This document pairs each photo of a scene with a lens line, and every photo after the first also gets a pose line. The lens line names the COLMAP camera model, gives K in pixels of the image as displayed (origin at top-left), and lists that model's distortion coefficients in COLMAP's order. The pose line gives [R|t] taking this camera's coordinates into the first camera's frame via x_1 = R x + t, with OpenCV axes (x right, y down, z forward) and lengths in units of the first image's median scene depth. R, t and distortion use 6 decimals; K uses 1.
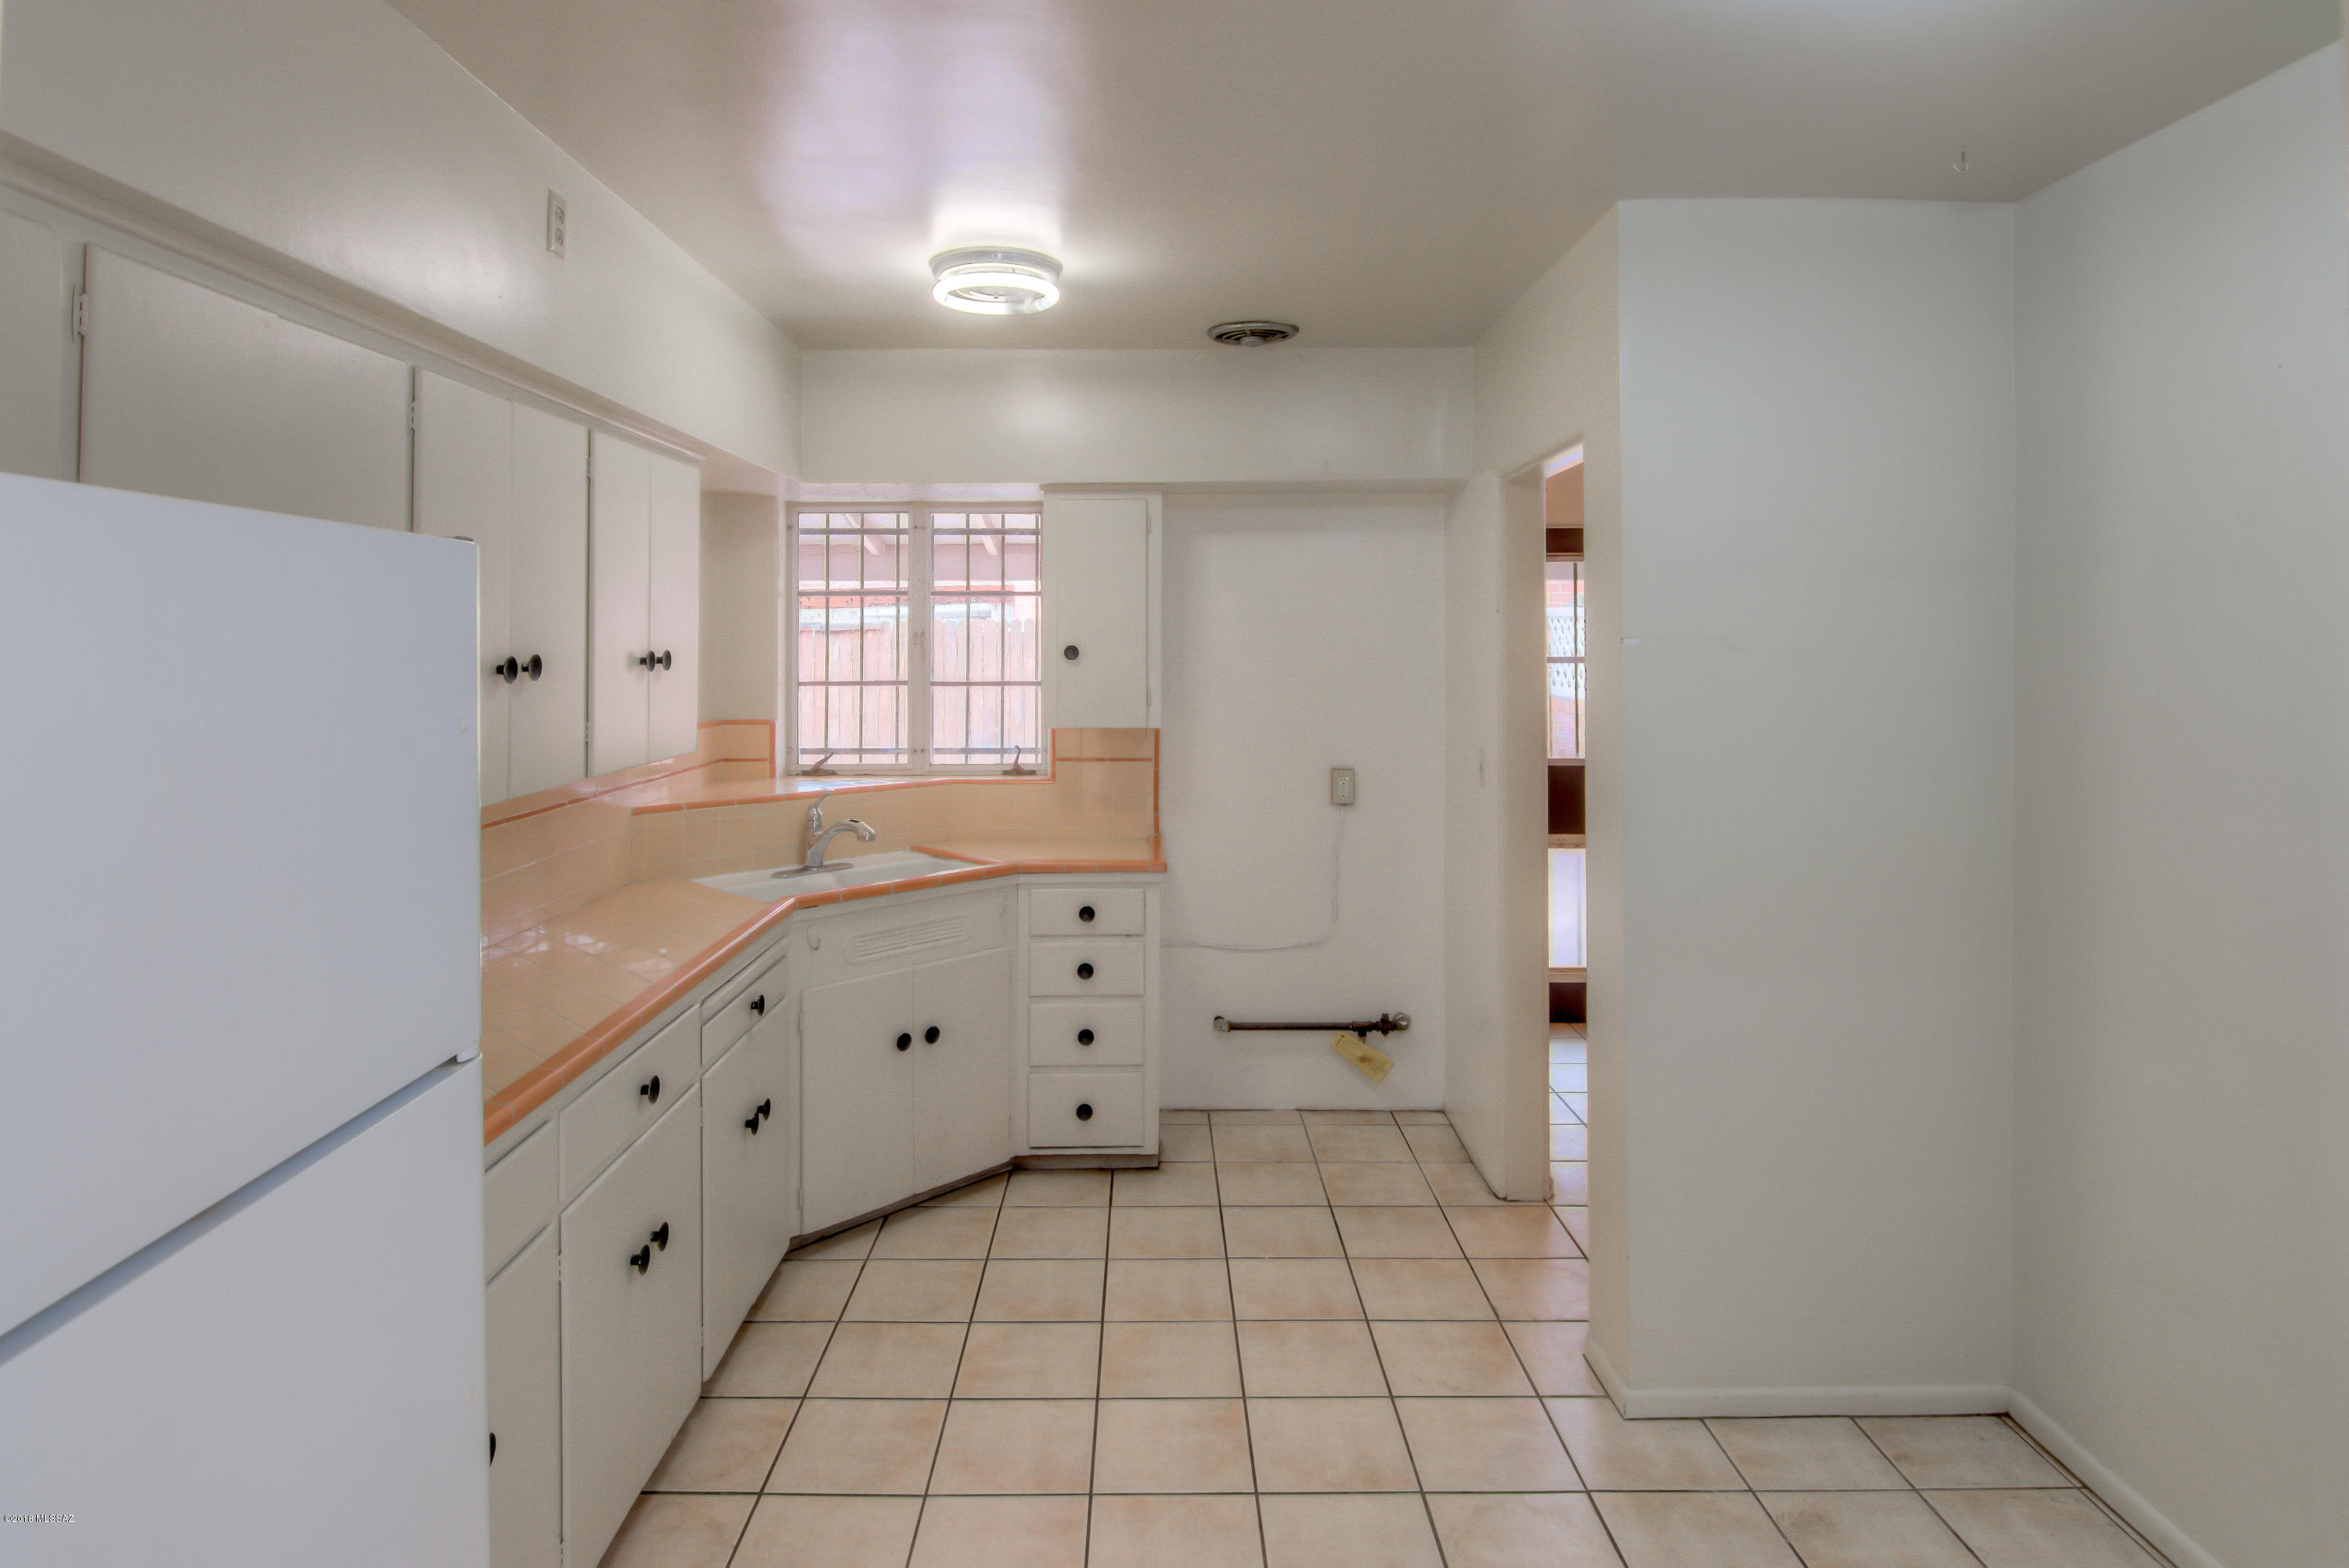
lens RADIAL K [[1319.3, 0, 1155.0], [0, 1319.3, 671.4], [0, 0, 1]] dist [-0.007614, -0.002571]
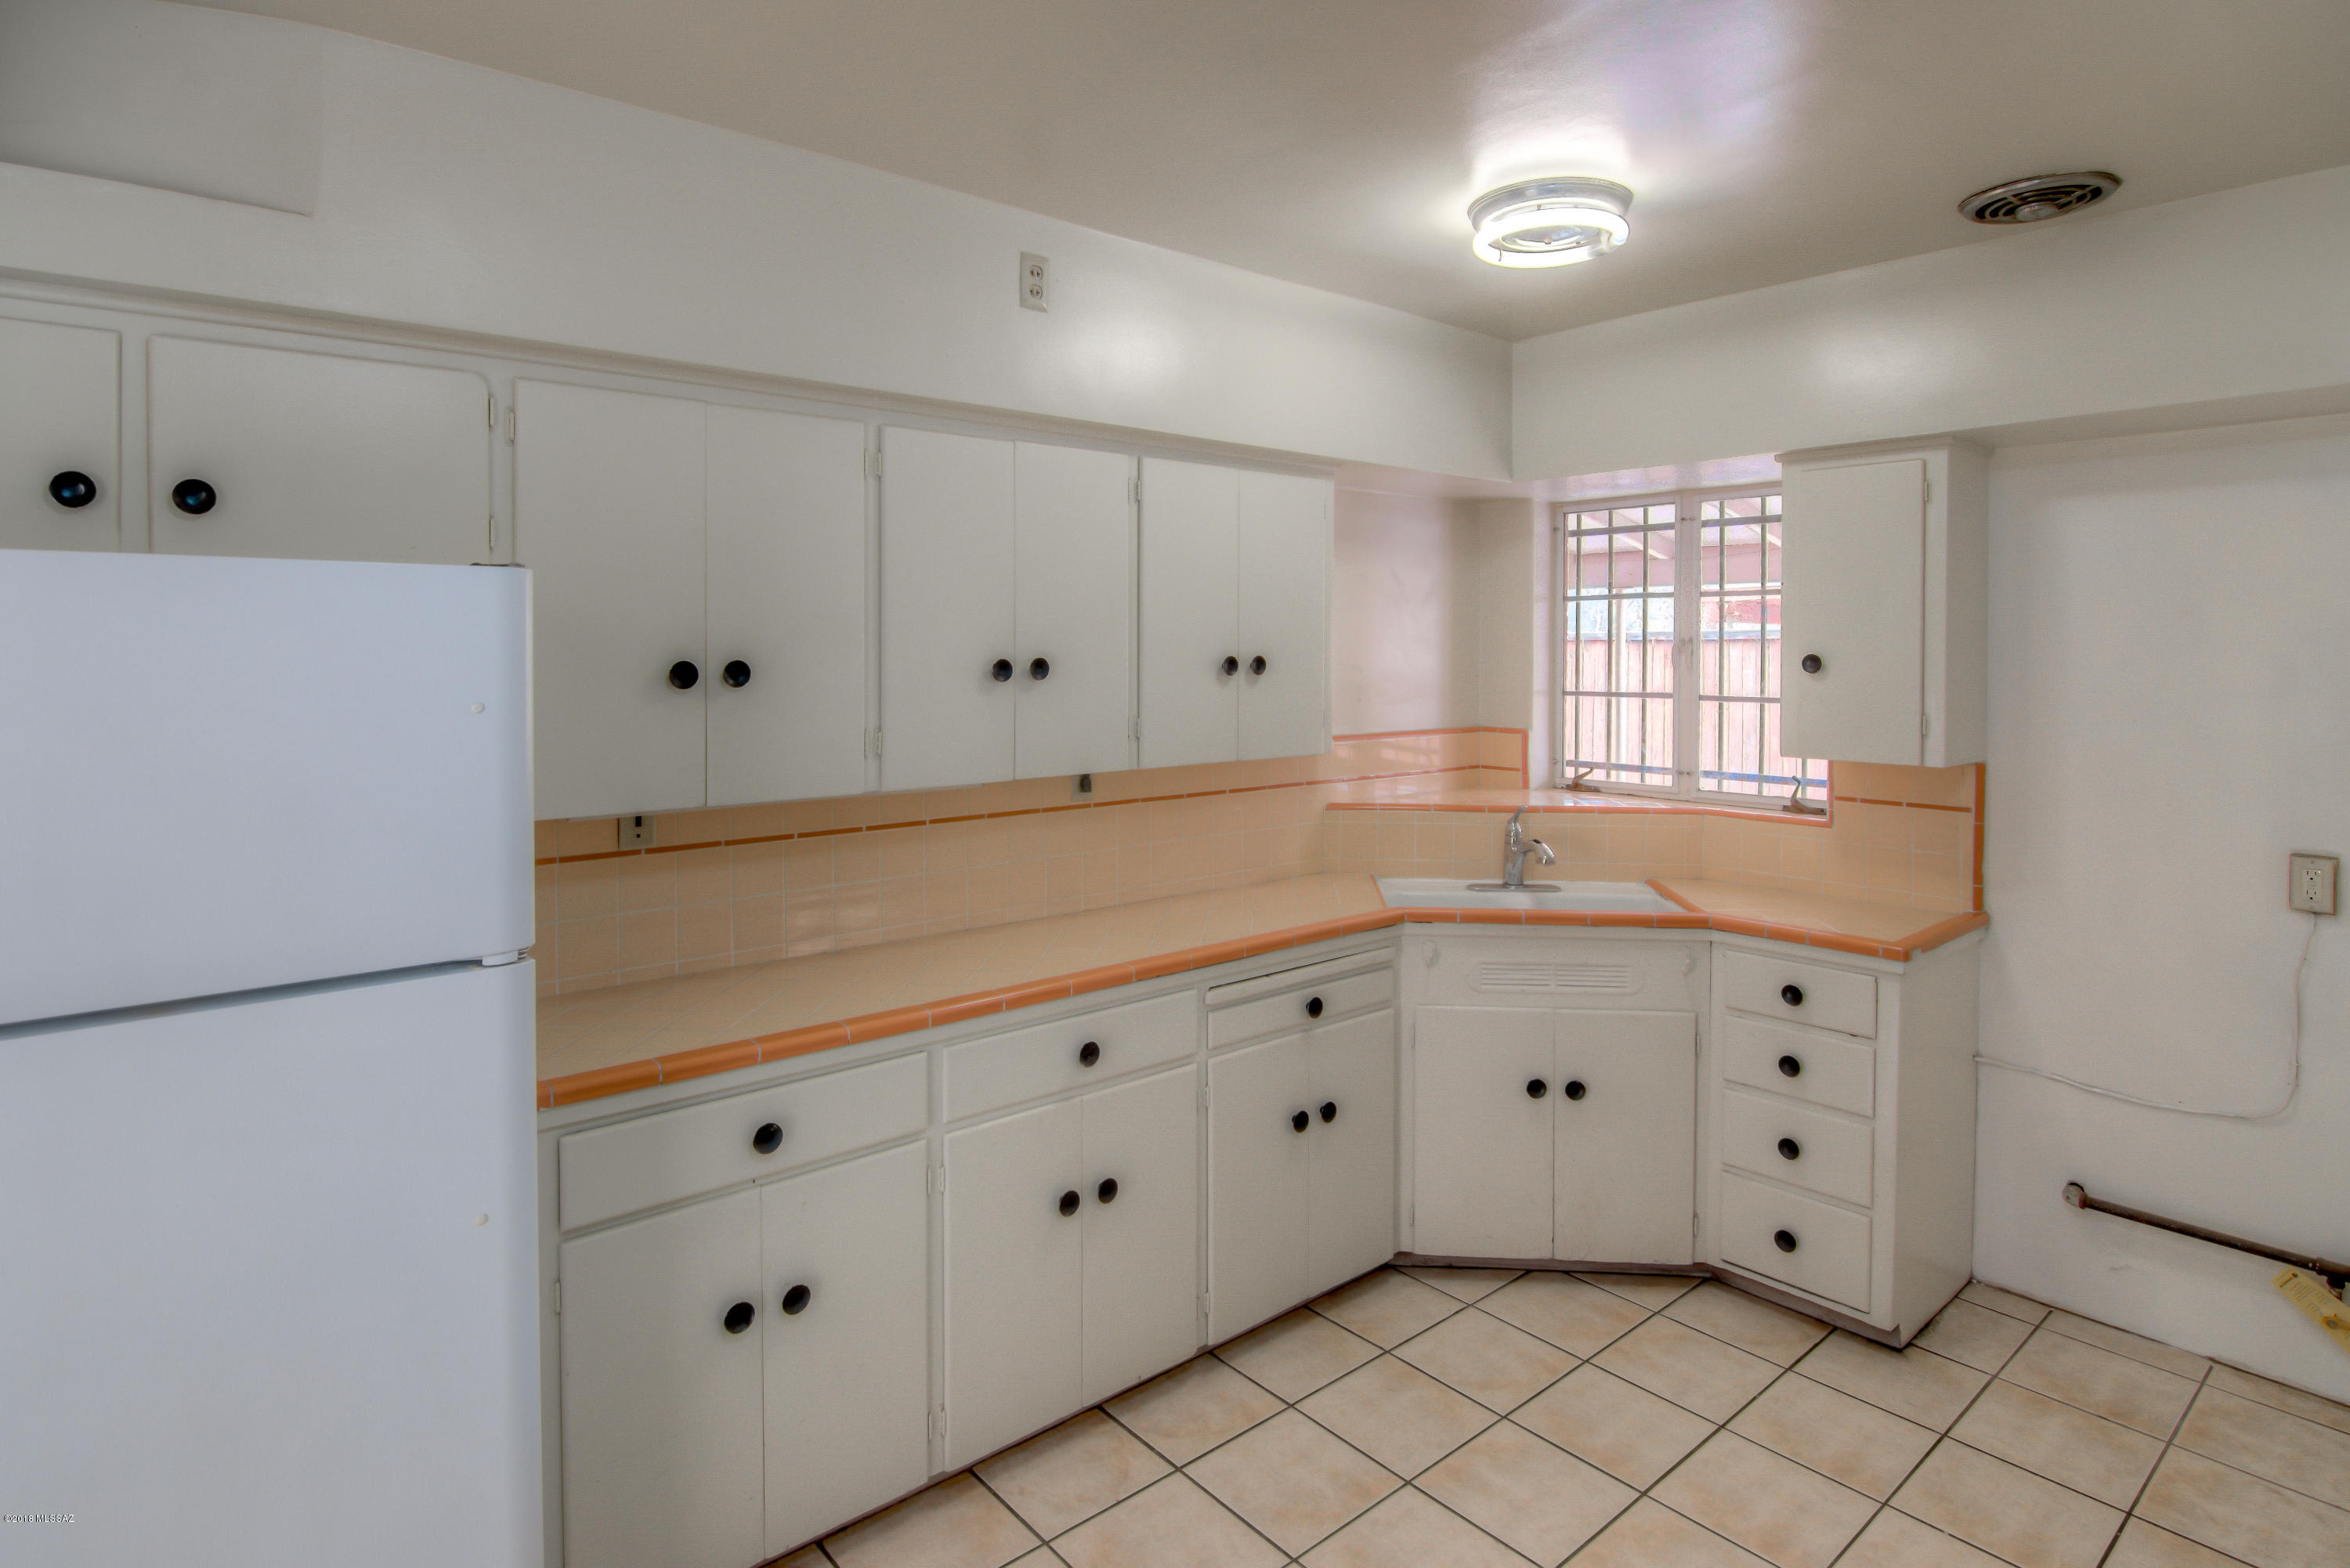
lens RADIAL K [[1238.8, 0, 1171.4], [0, 1238.8, 699.8], [0, 0, 1]] dist [-0.001646, -0.011652]
pose [[0.639313, 0.034590, -0.768168, 0.264143], [-0.021489, 0.999401, 0.027118, -0.004571], [0.768646, -0.000830, 0.639674, 0.231250]]
